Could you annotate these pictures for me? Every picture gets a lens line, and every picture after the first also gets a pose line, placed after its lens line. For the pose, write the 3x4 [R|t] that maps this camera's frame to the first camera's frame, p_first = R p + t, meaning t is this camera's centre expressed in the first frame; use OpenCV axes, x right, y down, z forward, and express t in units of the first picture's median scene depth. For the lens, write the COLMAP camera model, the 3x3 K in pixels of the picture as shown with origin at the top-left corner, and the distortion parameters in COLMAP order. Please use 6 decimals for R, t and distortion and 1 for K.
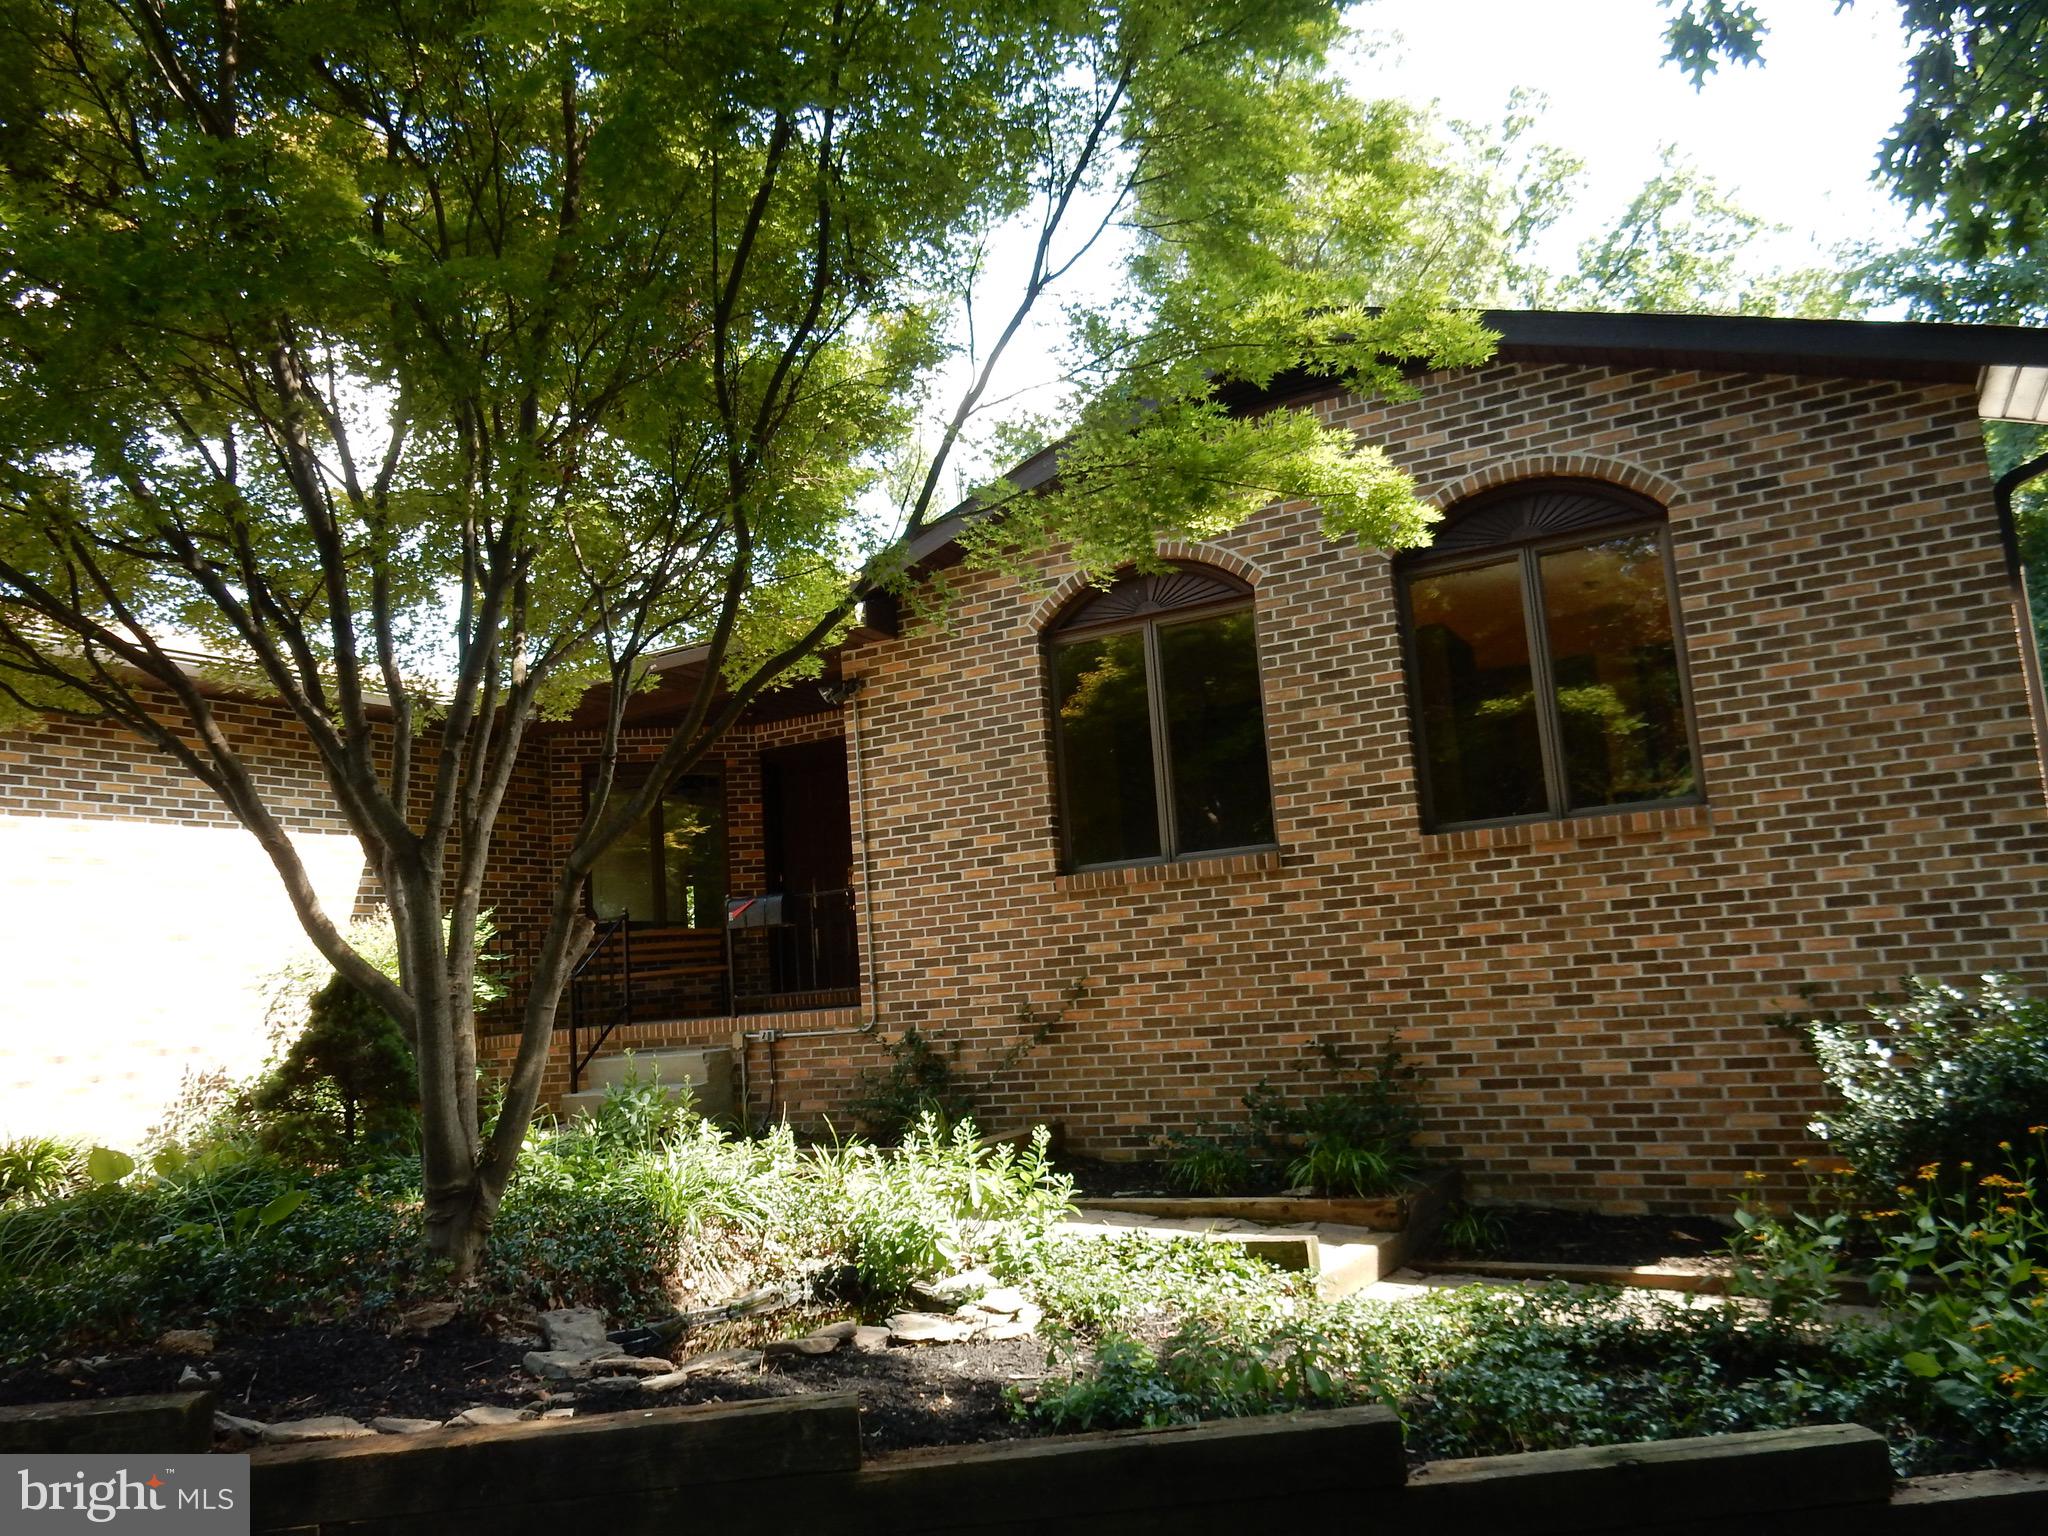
lens RADIAL K [[1529.0, 0, 1024.0], [0, 1529.0, 768.0], [0, 0, 1]] dist [-0.000502, -0.005141]
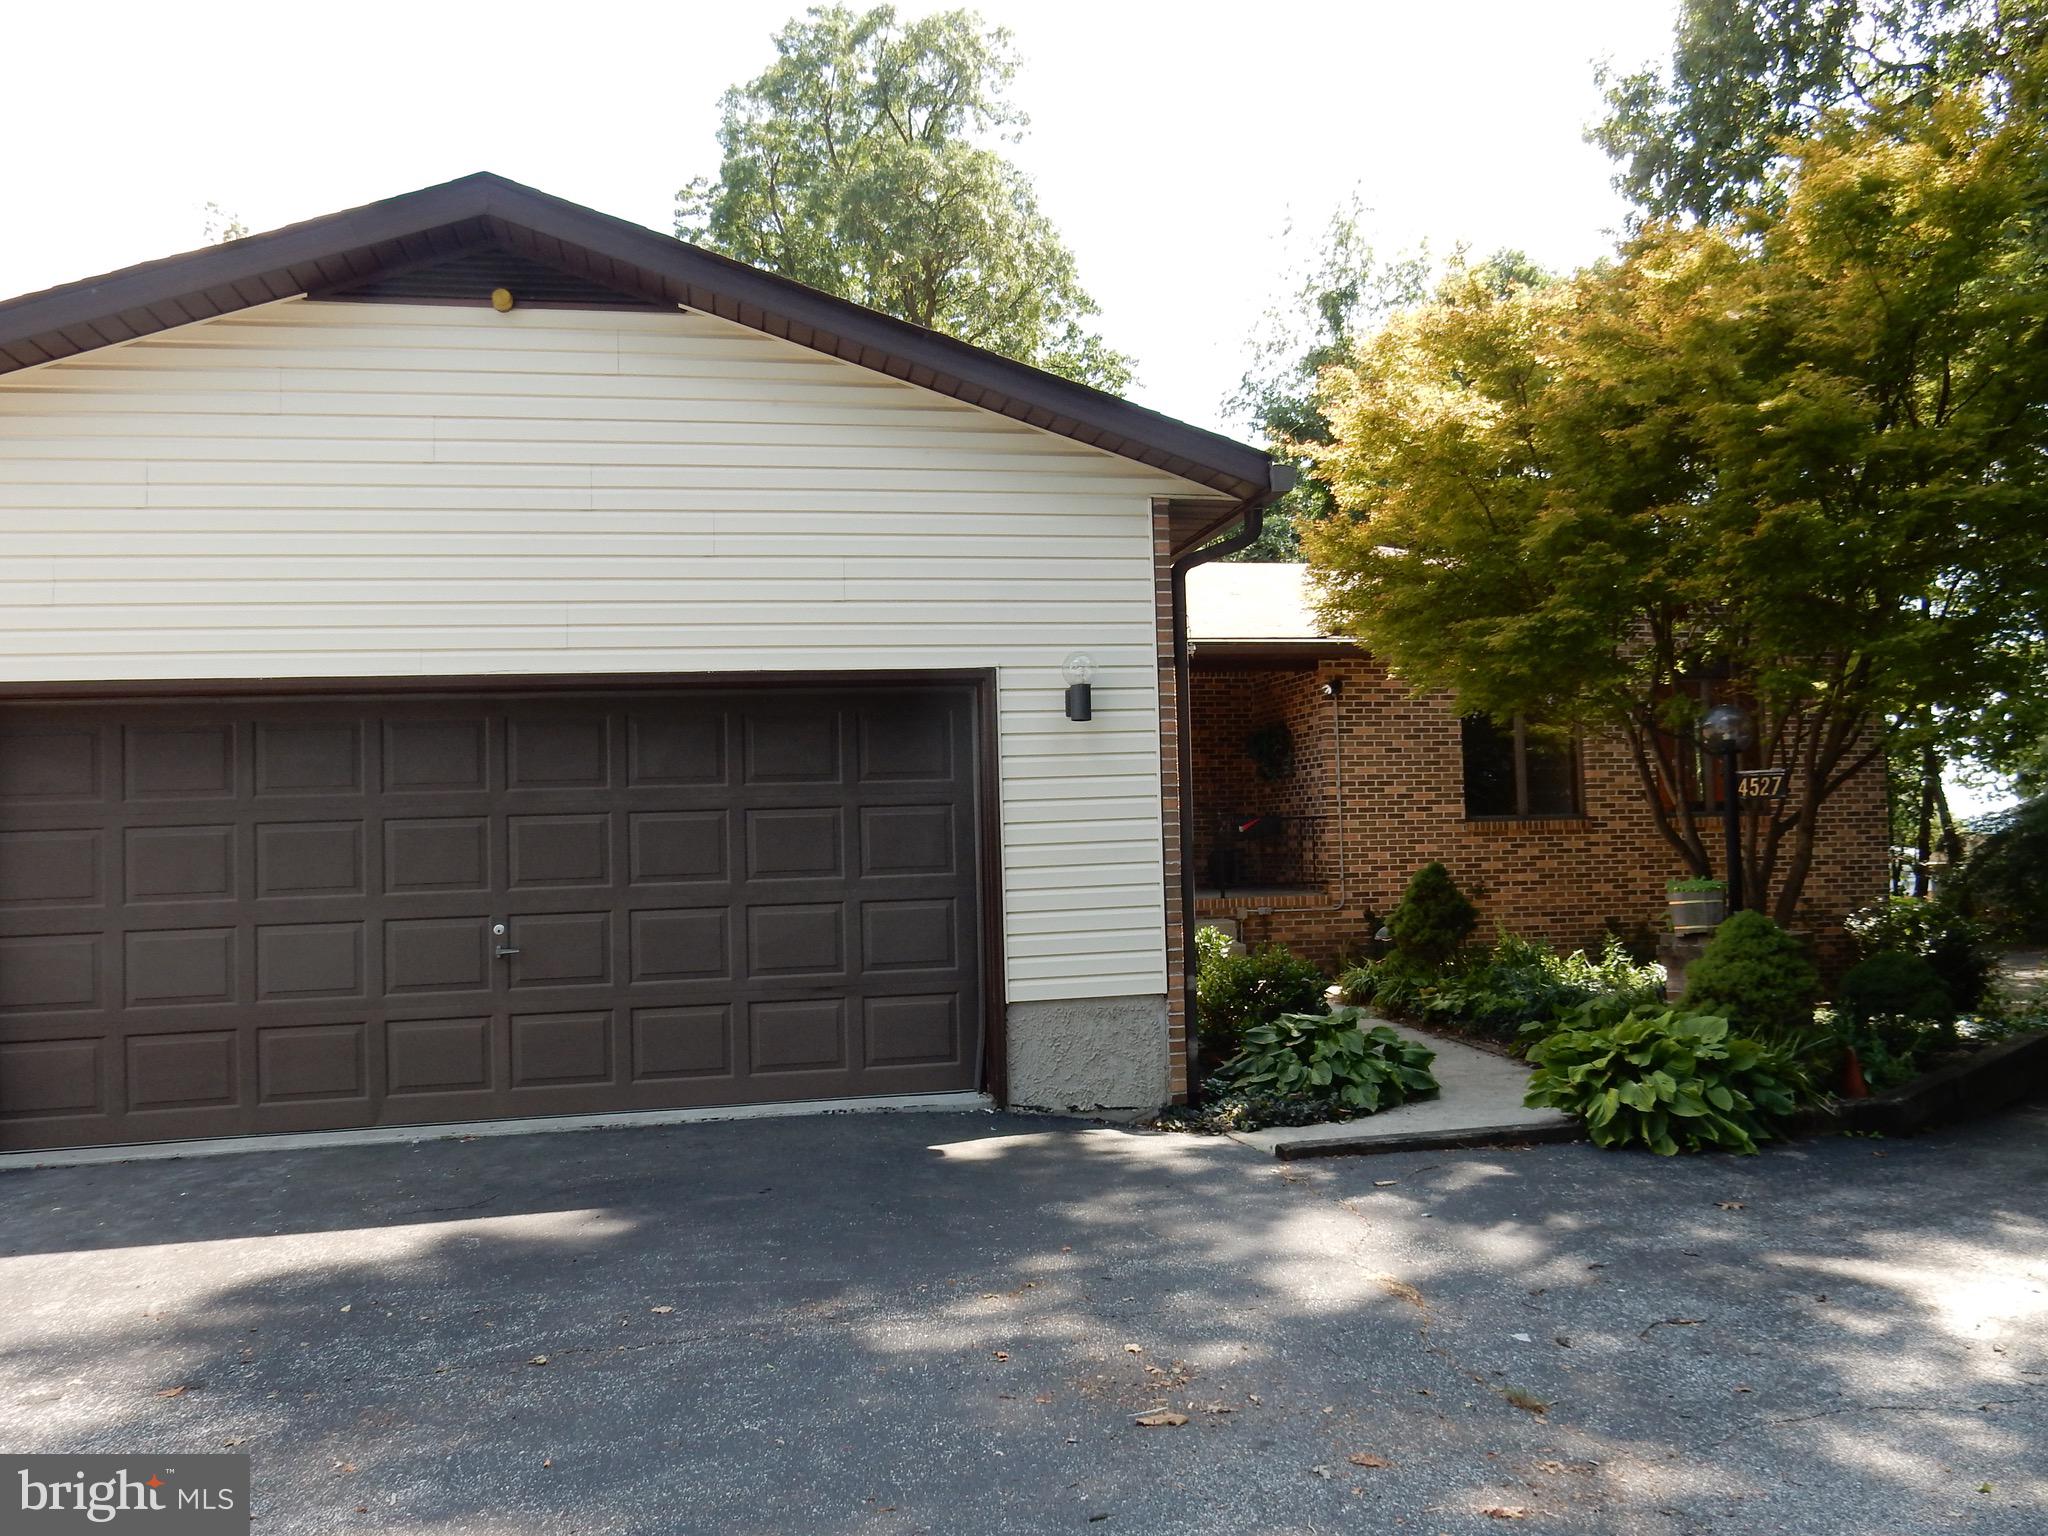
lens RADIAL K [[1529.0, 0, 1024.0], [0, 1529.0, 768.0], [0, 0, 1]] dist [-0.000502, -0.005141]
pose [[0.745745, 0.083003, 0.661041, -1.582870], [-0.130067, 0.991255, 0.022267, 0.040990], [-0.653412, -0.102585, 0.750019, 0.061153]]
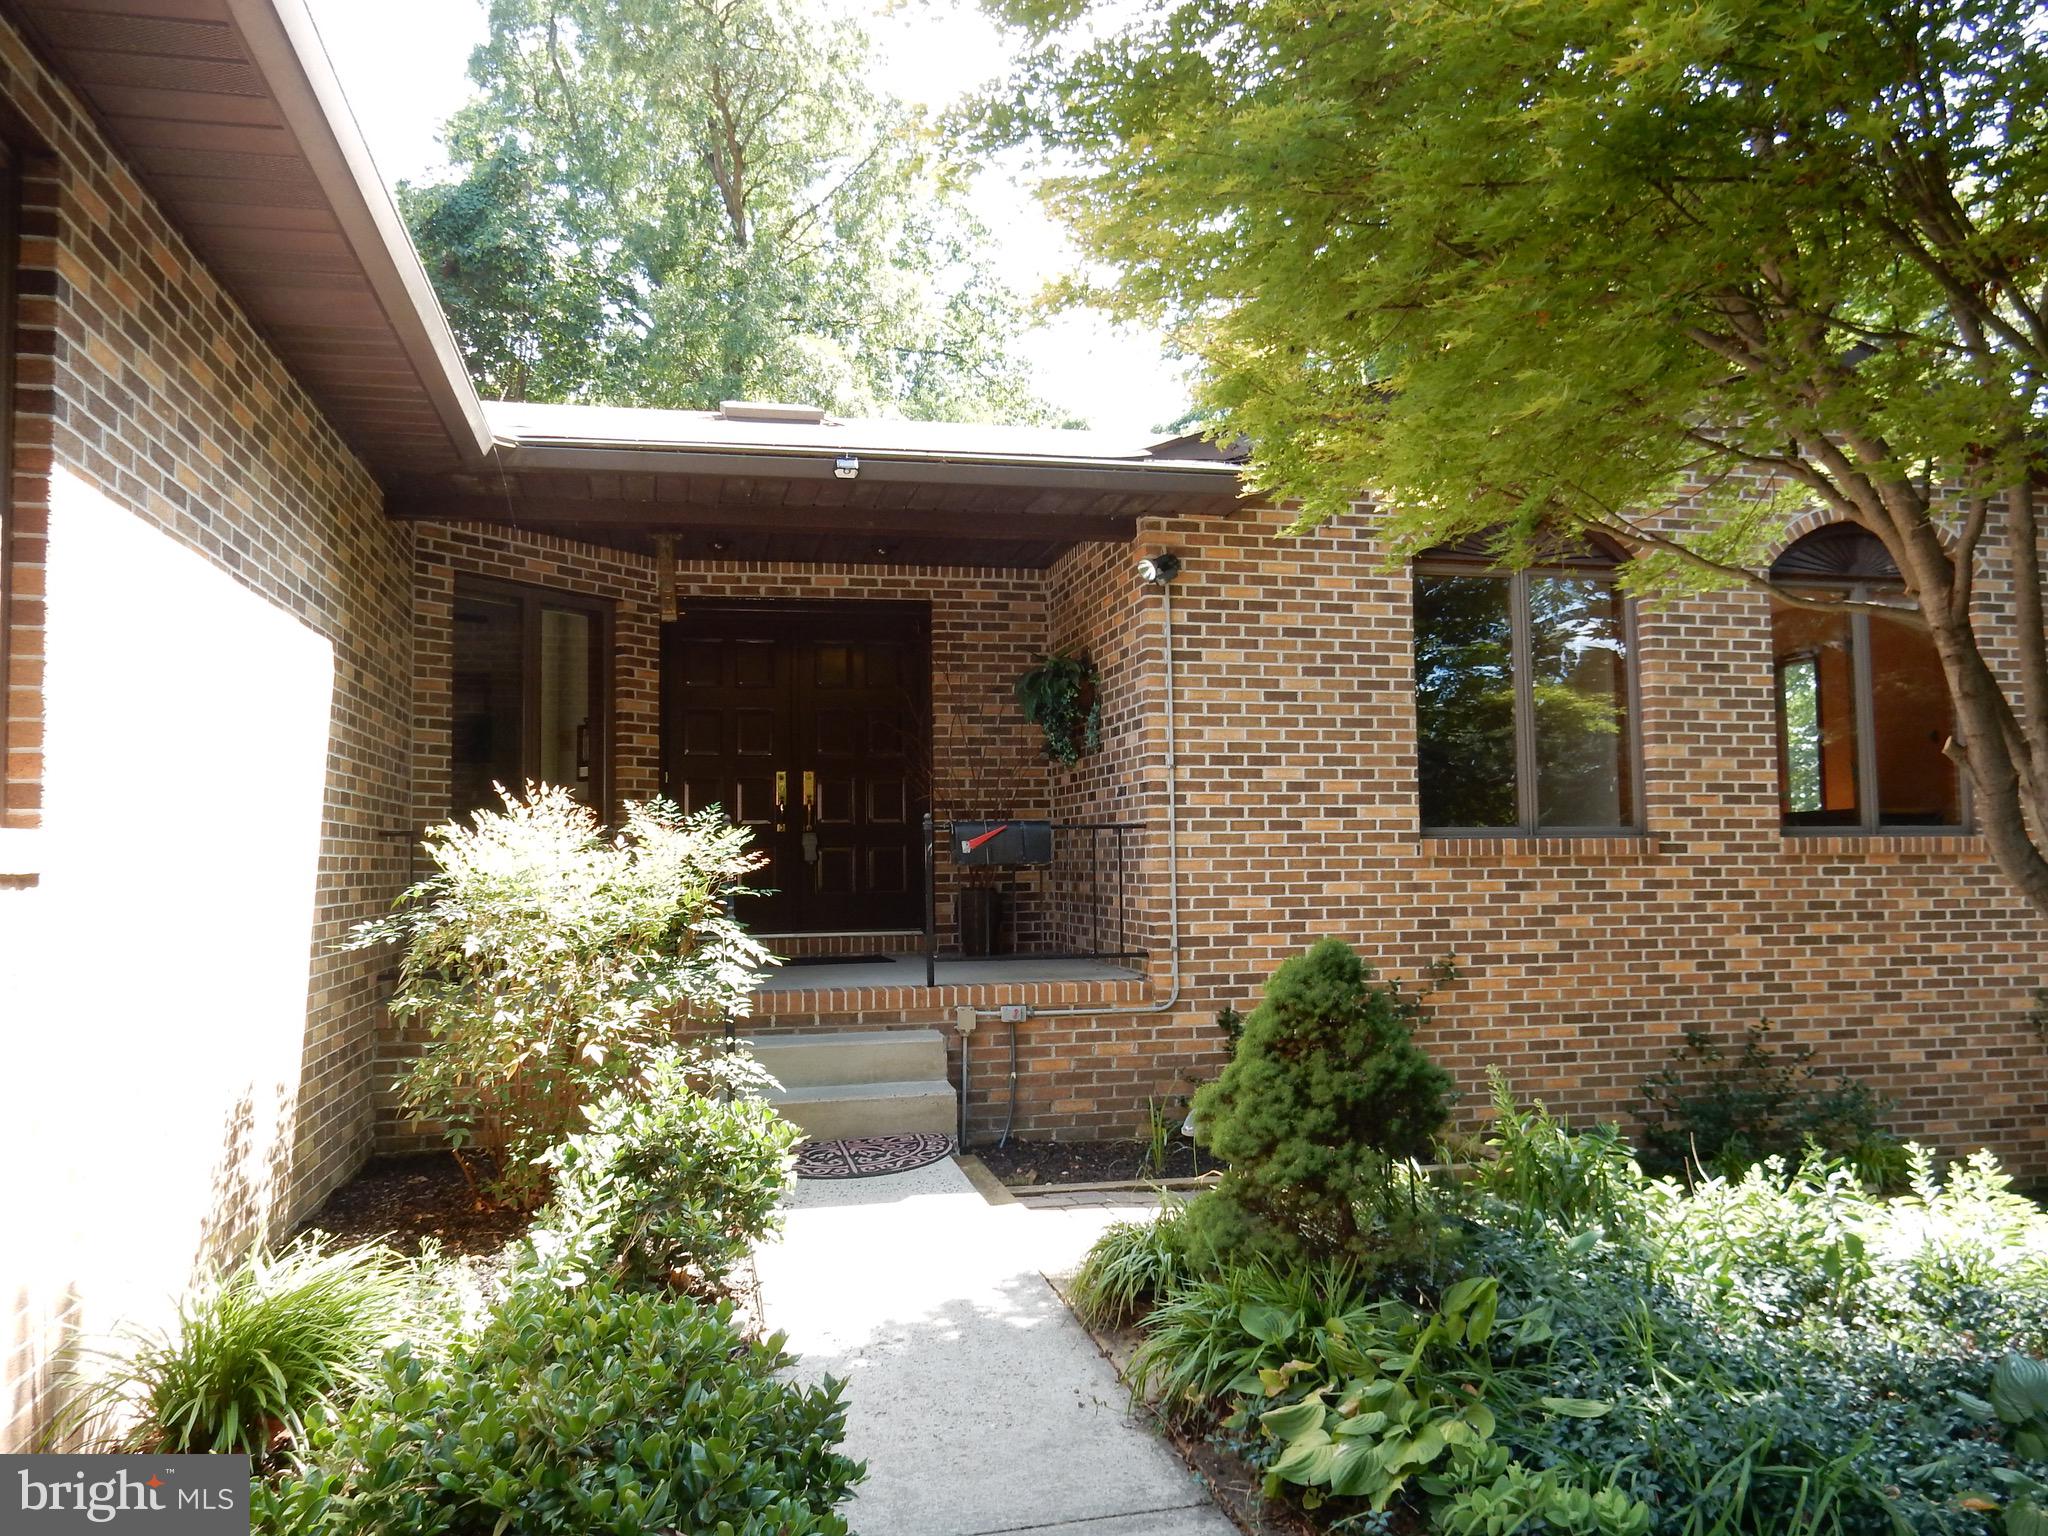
lens RADIAL K [[1529.0, 0, 1024.0], [0, 1529.0, 768.0], [0, 0, 1]] dist [-0.000502, -0.005141]
pose [[0.727393, 0.103343, 0.678394, -0.796892], [-0.143624, 0.989627, 0.003243, 0.065686], [-0.671022, -0.099793, 0.734691, 0.556312]]
